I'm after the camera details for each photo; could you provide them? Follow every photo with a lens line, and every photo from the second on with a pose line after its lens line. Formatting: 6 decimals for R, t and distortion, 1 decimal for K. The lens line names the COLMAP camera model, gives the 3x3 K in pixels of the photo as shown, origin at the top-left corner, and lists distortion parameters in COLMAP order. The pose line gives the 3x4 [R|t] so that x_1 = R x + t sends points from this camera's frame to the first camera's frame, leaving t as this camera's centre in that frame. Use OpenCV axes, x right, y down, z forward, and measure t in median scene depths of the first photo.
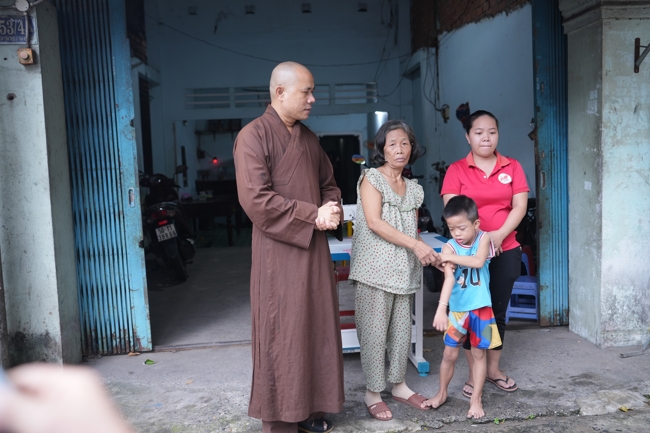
lens RADIAL K [[651.0, 0, 325.0], [0, 651.0, 216.5], [0, 0, 1]] dist [-0.000526, 0.178307]
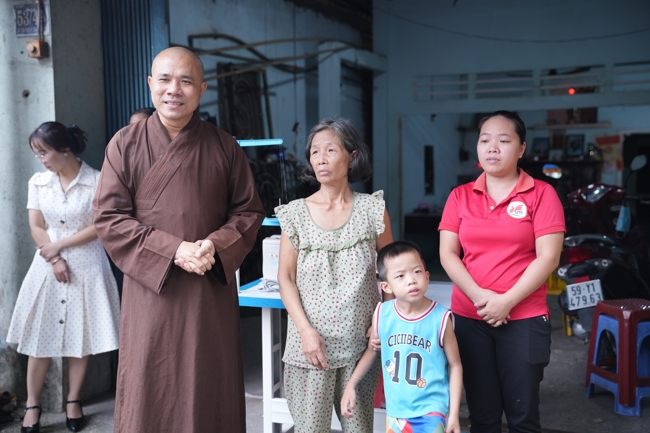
lens RADIAL K [[772.1, 0, 325.0], [0, 772.1, 216.5], [0, 0, 1]] dist [0.238644, -0.023642]
pose [[0.889706, 0.055527, -0.453145, 0.417002], [-0.061918, 0.998081, 0.000733, -0.037429], [0.452316, 0.027406, 0.891437, 0.197654]]
